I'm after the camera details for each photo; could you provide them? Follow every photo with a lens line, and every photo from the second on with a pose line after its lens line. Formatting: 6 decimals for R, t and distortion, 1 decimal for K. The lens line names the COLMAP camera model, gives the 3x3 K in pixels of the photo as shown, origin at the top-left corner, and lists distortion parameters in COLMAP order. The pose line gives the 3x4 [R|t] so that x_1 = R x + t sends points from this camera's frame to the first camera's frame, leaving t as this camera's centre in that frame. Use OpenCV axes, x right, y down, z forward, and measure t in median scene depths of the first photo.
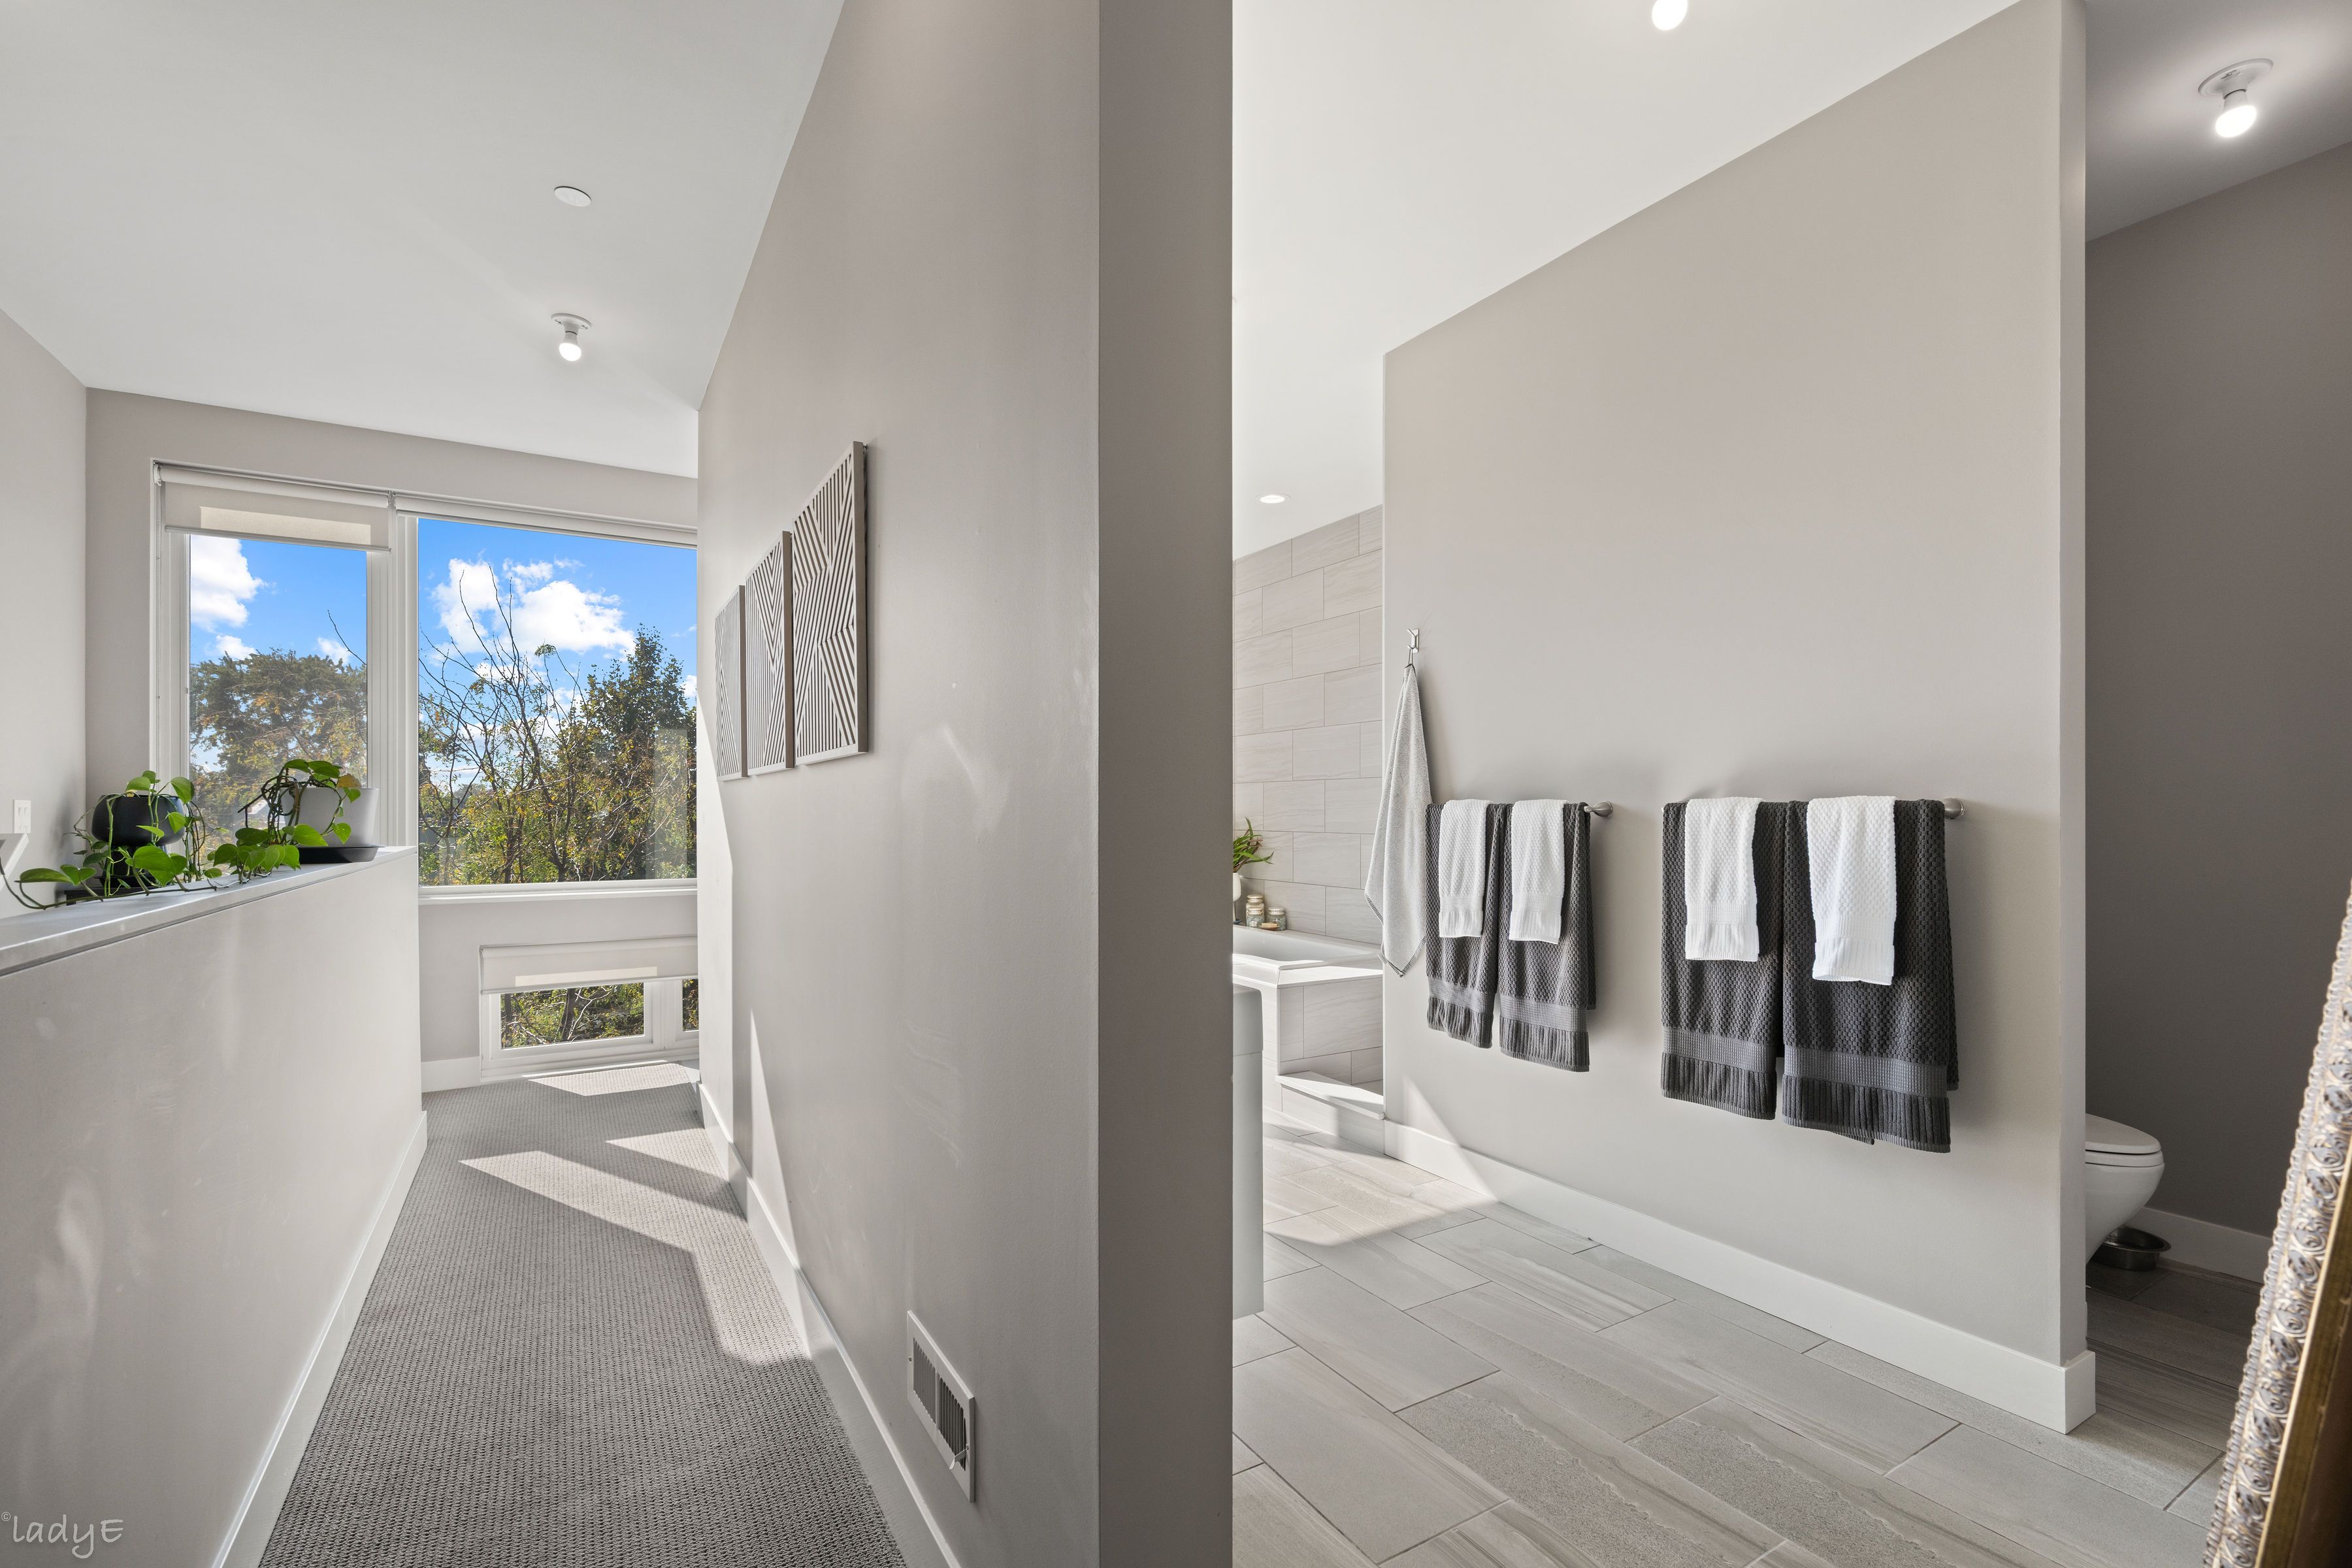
lens RADIAL K [[1049.9, 0, 1158.2], [0, 1049.9, 799.9], [0, 0, 1]] dist [0.001912, -0.000112]
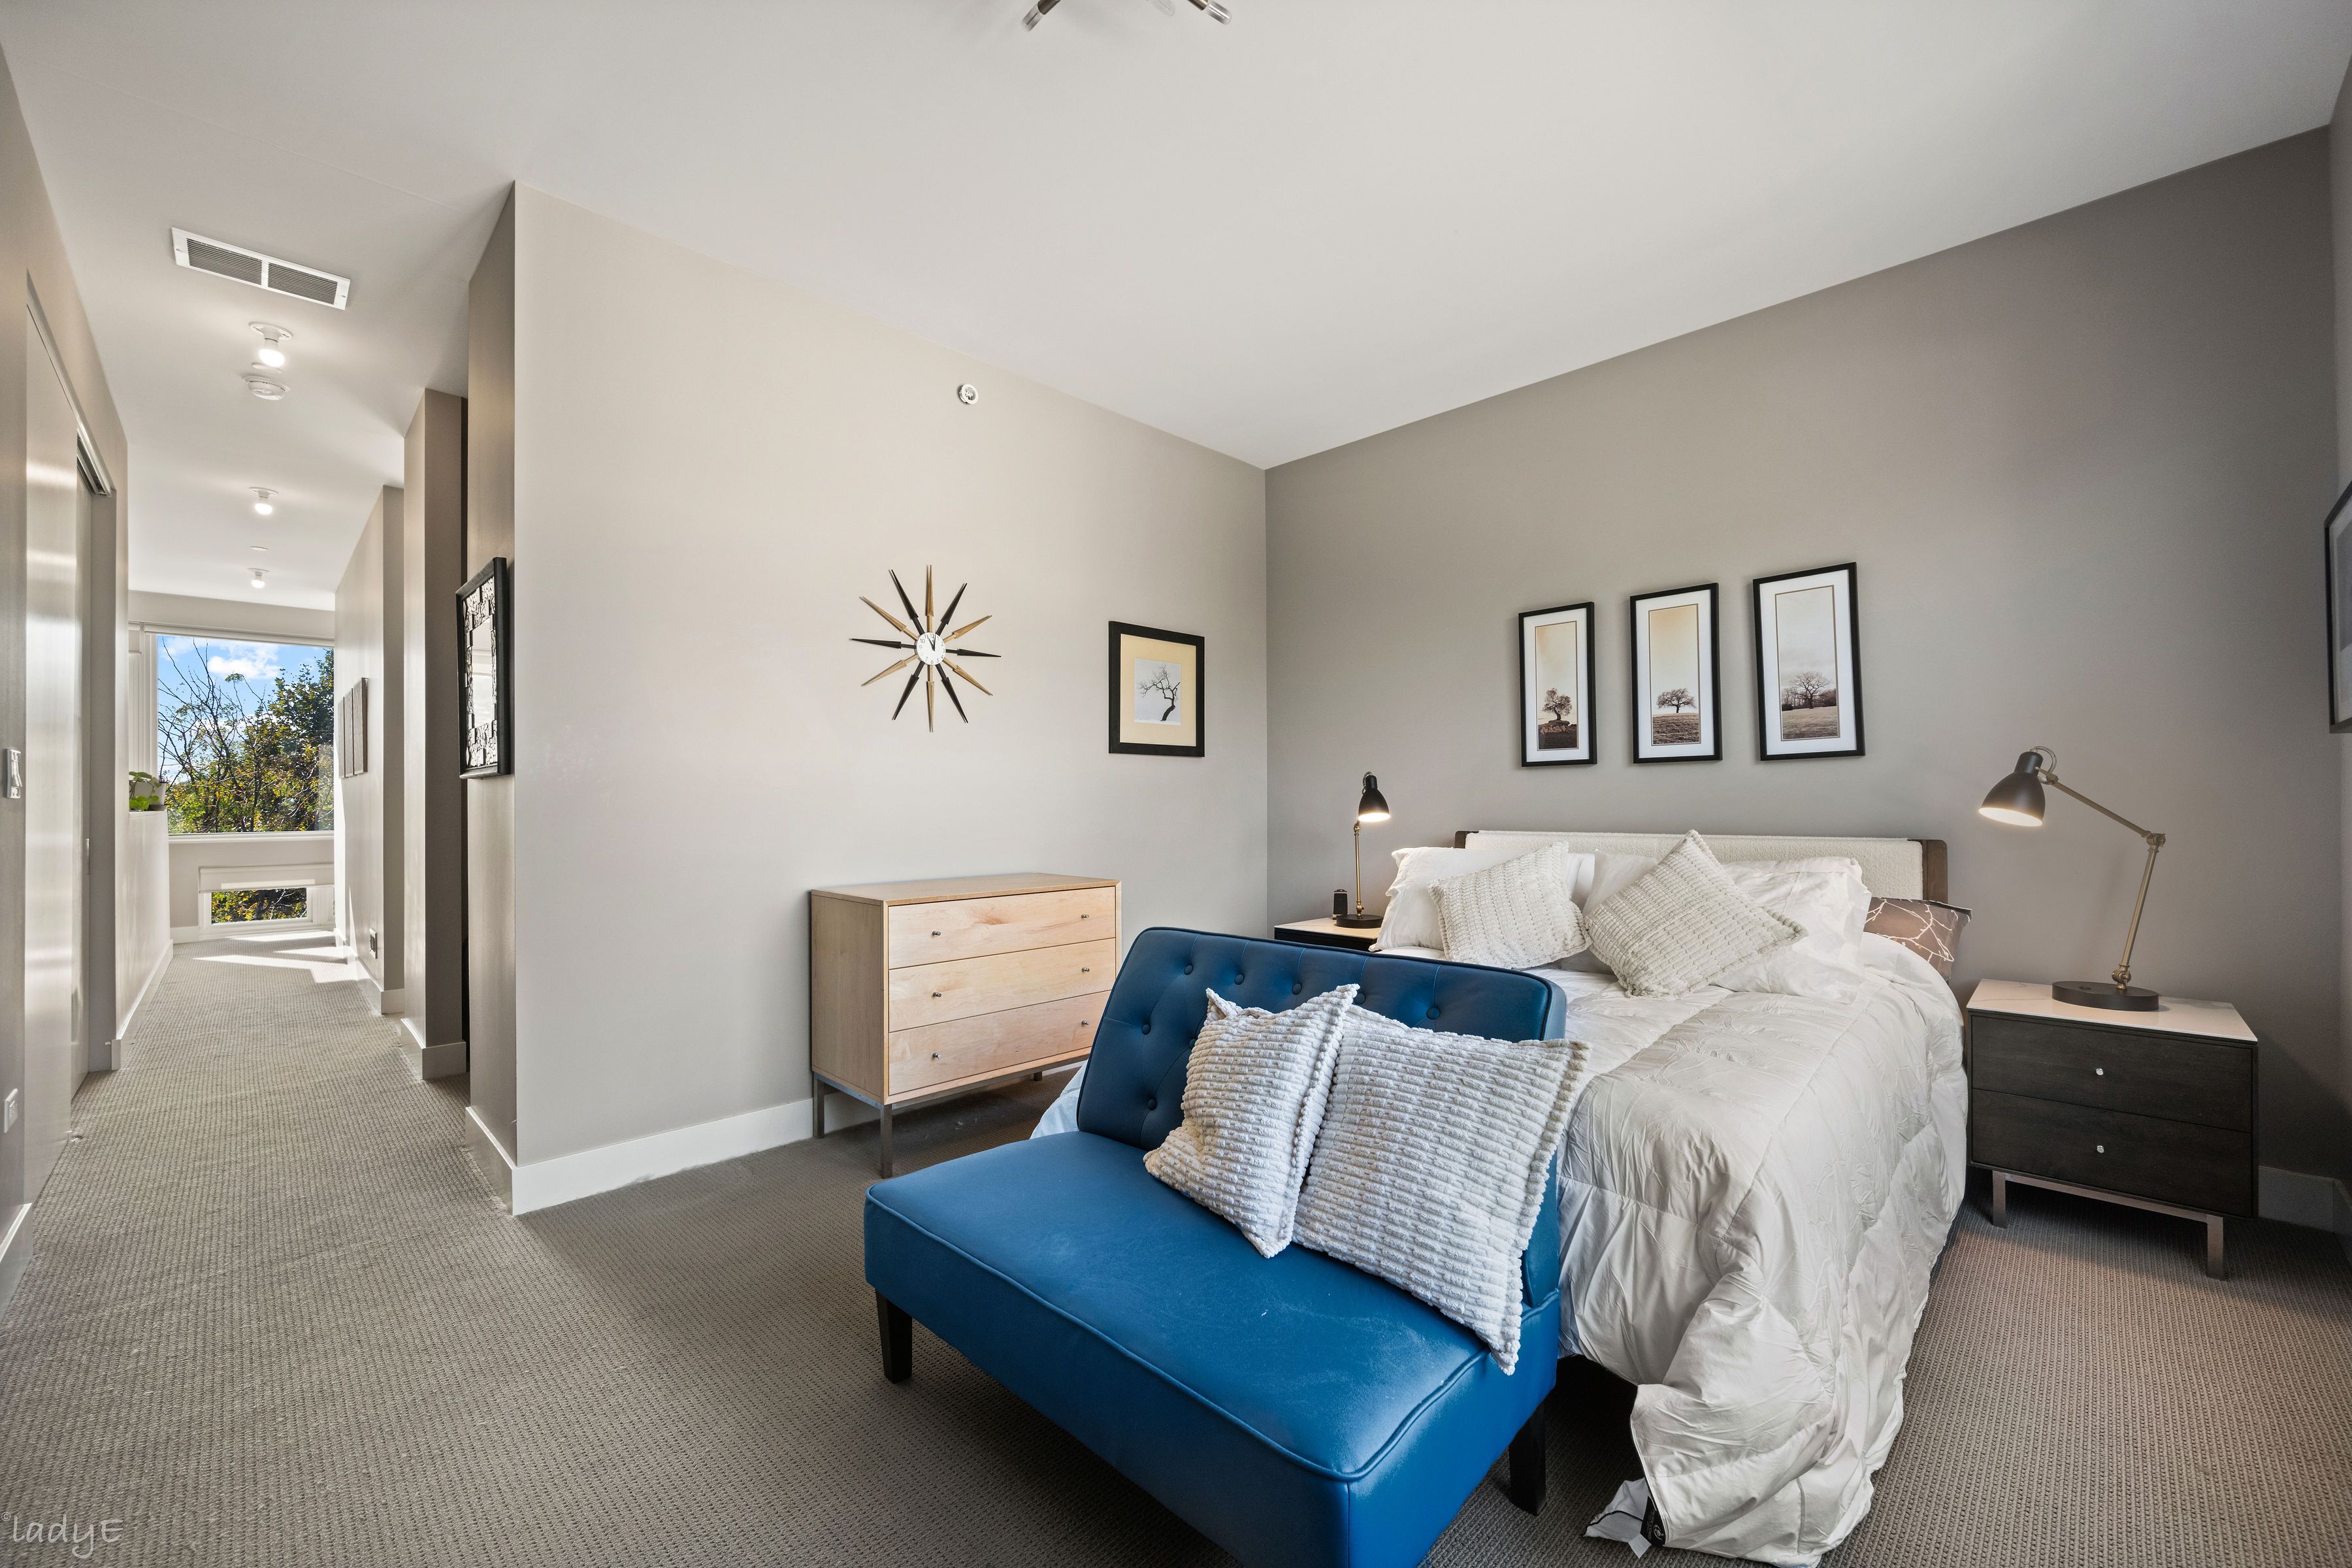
lens RADIAL K [[935.8, 0, 1192.0], [0, 935.8, 791.1], [0, 0, 1]] dist [-0.004827, -0.000071]
pose [[0.961273, 0.010449, 0.275399, 1.020705], [-0.009856, 0.999945, -0.003538, -0.013229], [-0.275421, 0.000686, 0.961323, -1.850172]]
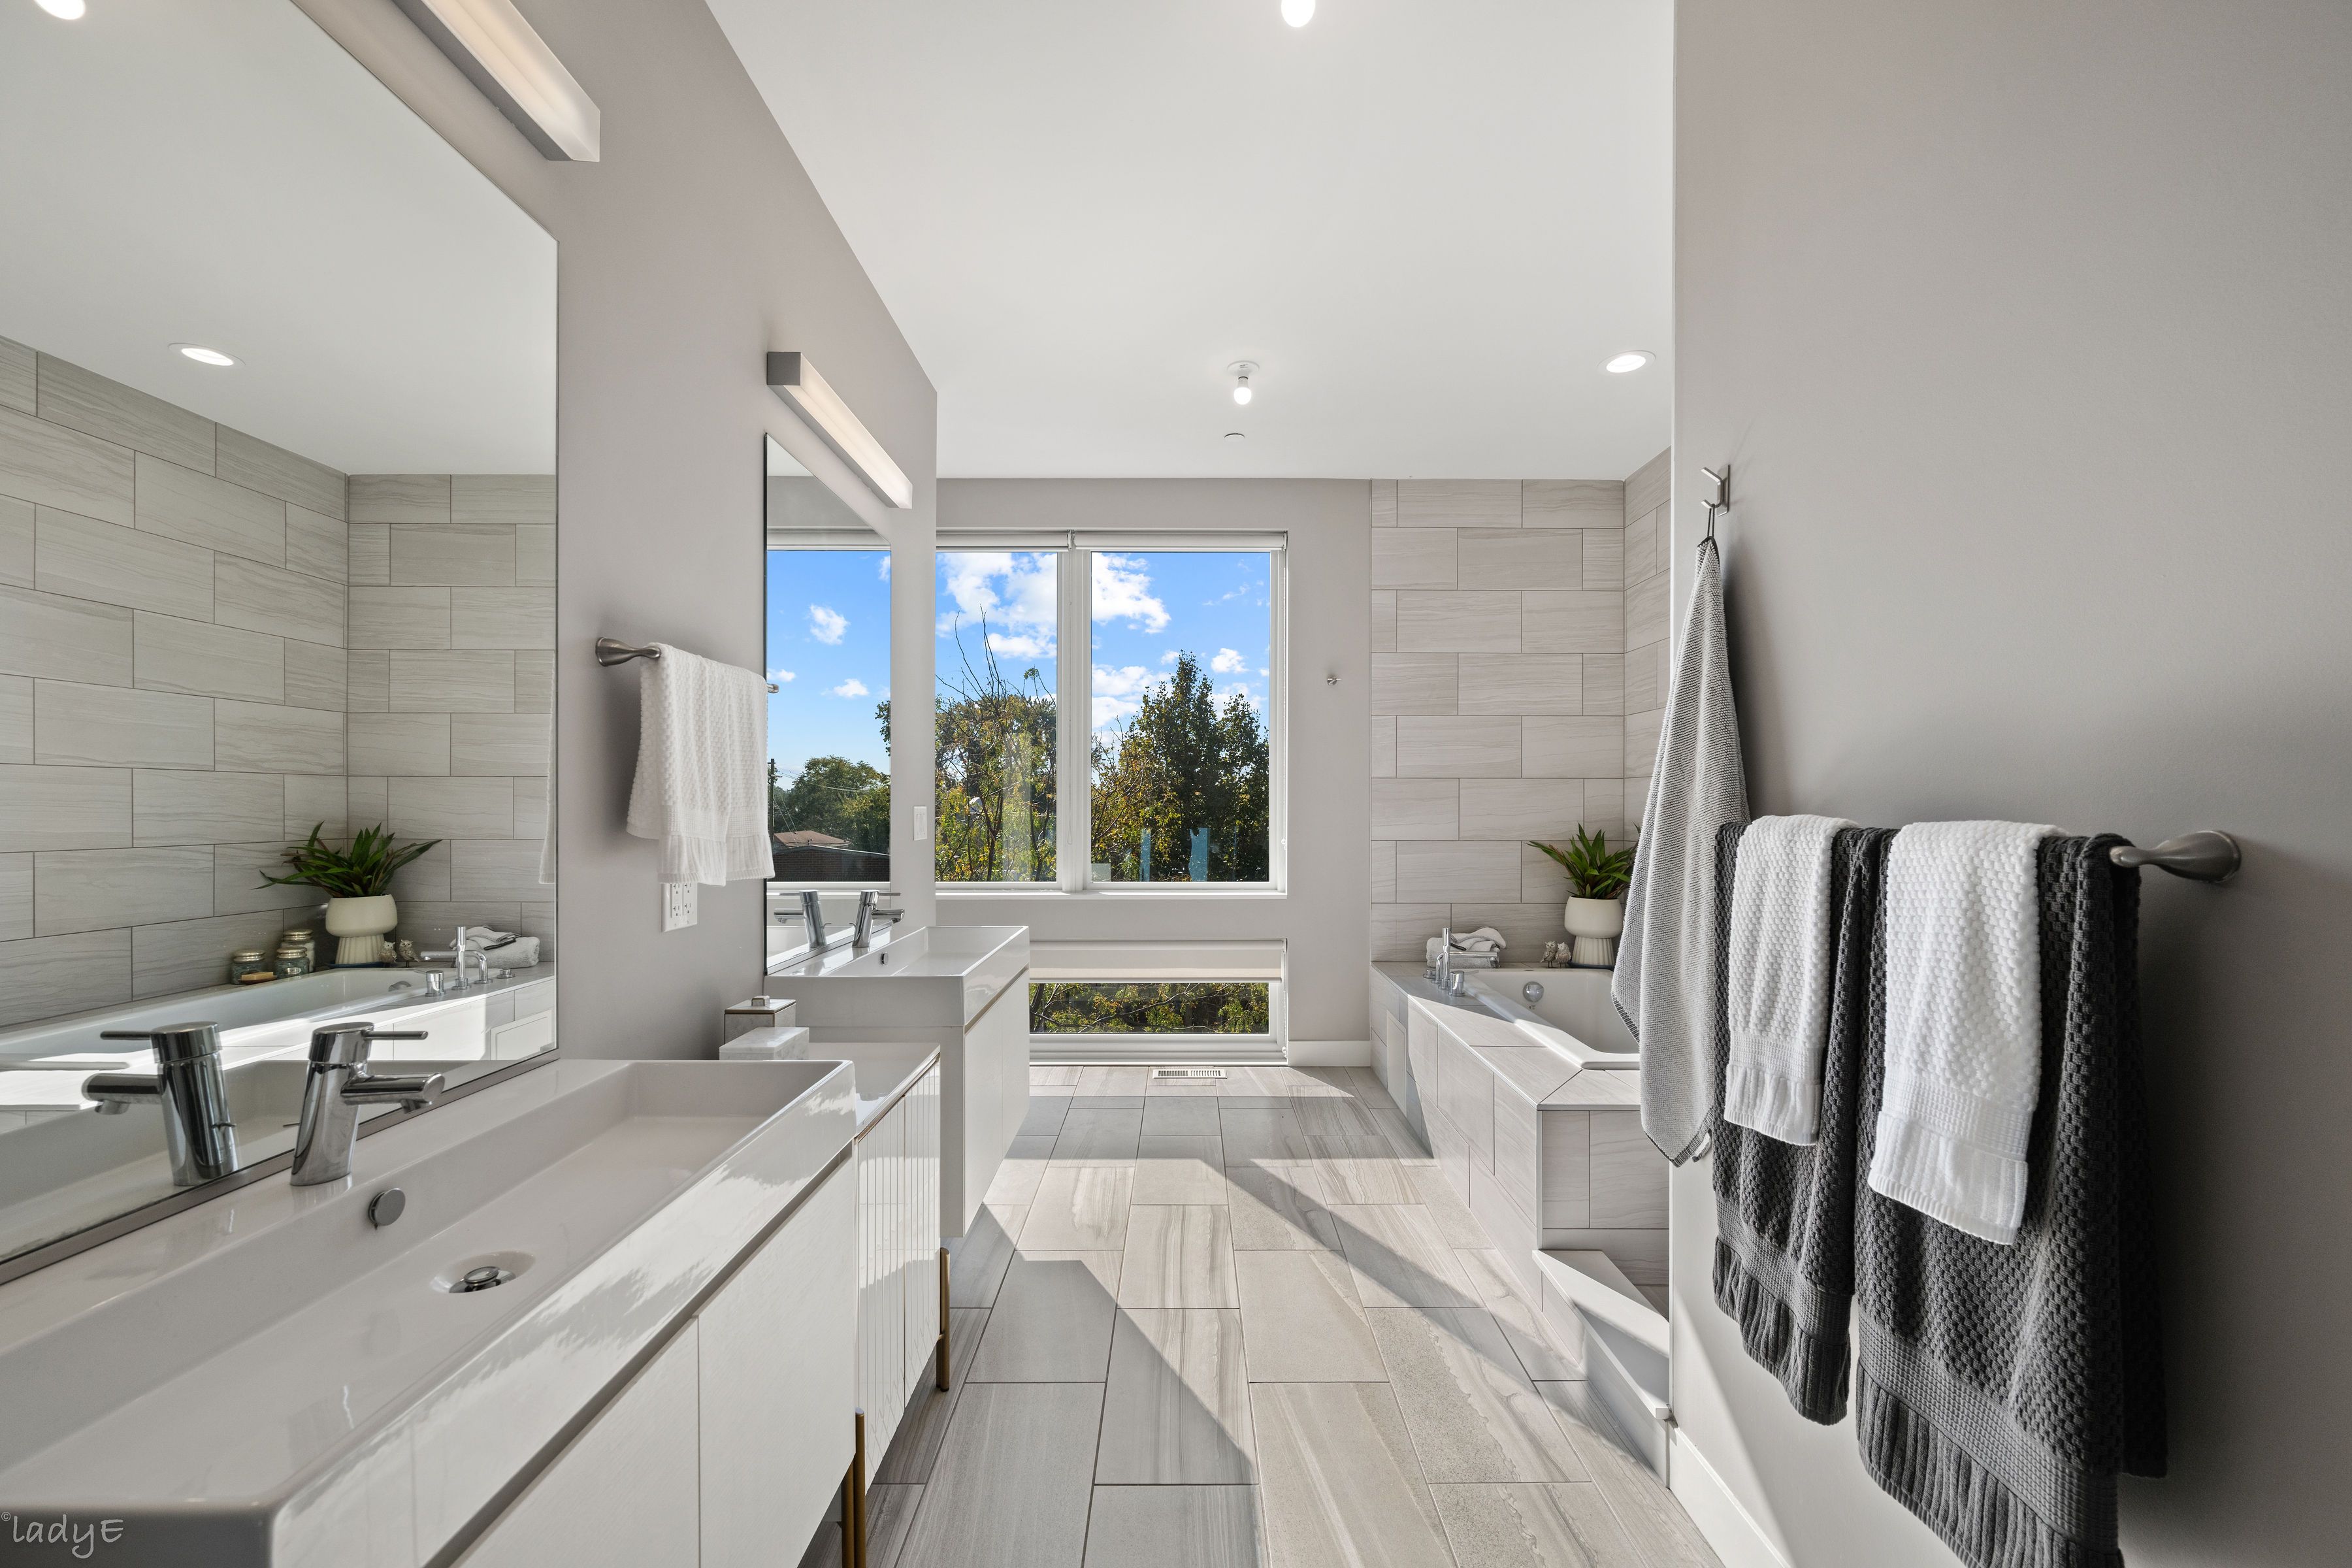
lens RADIAL K [[935.8, 0, 1190.1], [0, 935.8, 802.0], [0, 0, 1]] dist [-0.004827, -0.000071]
pose [[0.873907, 0.002686, -0.486086, 0.264228], [0.000287, 0.999982, 0.006041, -0.008388], [0.486093, -0.005419, 0.873890, 0.544589]]
